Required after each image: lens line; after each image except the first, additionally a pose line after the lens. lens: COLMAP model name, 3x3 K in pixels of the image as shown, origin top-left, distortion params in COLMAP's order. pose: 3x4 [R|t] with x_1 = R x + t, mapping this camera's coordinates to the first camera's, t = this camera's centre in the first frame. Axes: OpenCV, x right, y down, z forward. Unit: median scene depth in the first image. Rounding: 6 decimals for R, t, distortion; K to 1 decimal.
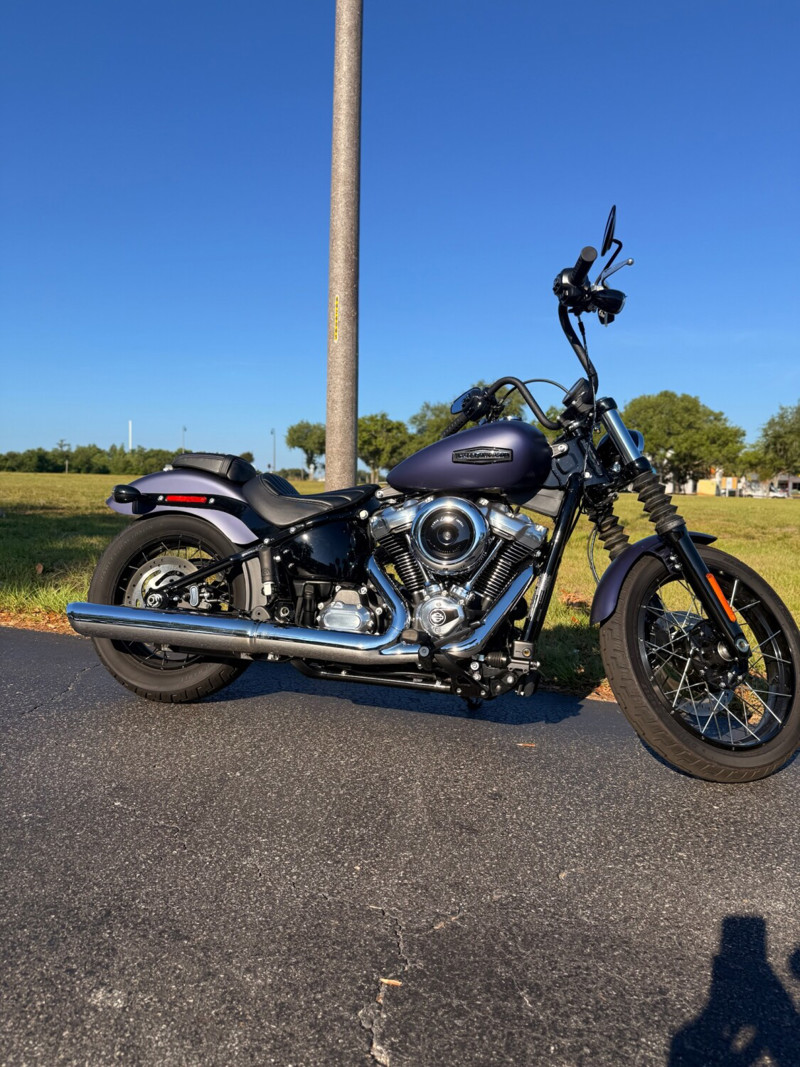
lens RADIAL K [[811.0, 0, 388.6], [0, 811.0, 532.8], [0, 0, 1]] dist [0.042154, -0.064904]
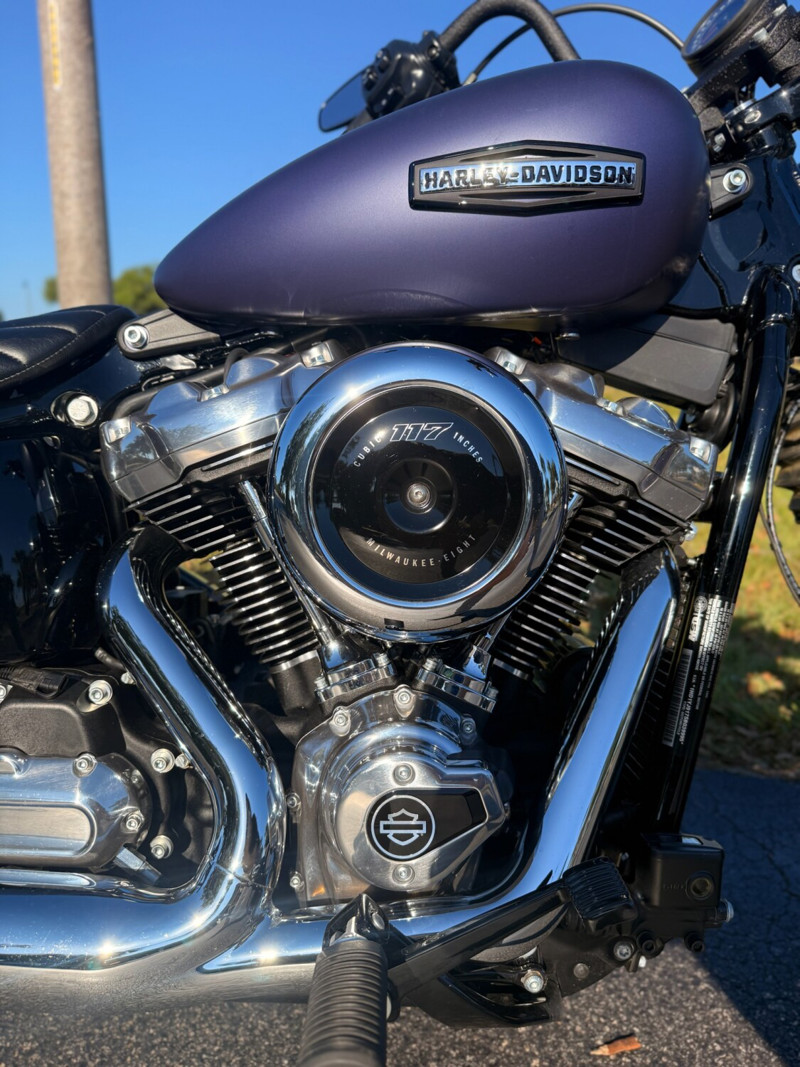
lens RADIAL K [[743.7, 0, 400.0], [0, 743.7, 533.5], [0, 0, 1]] dist [0.033007, -0.050896]
pose [[0.959080, -0.074081, 0.273271, 0.002020], [0.023334, 0.982561, 0.184470, -0.027009], [-0.282172, -0.170545, 0.944083, 0.730746]]
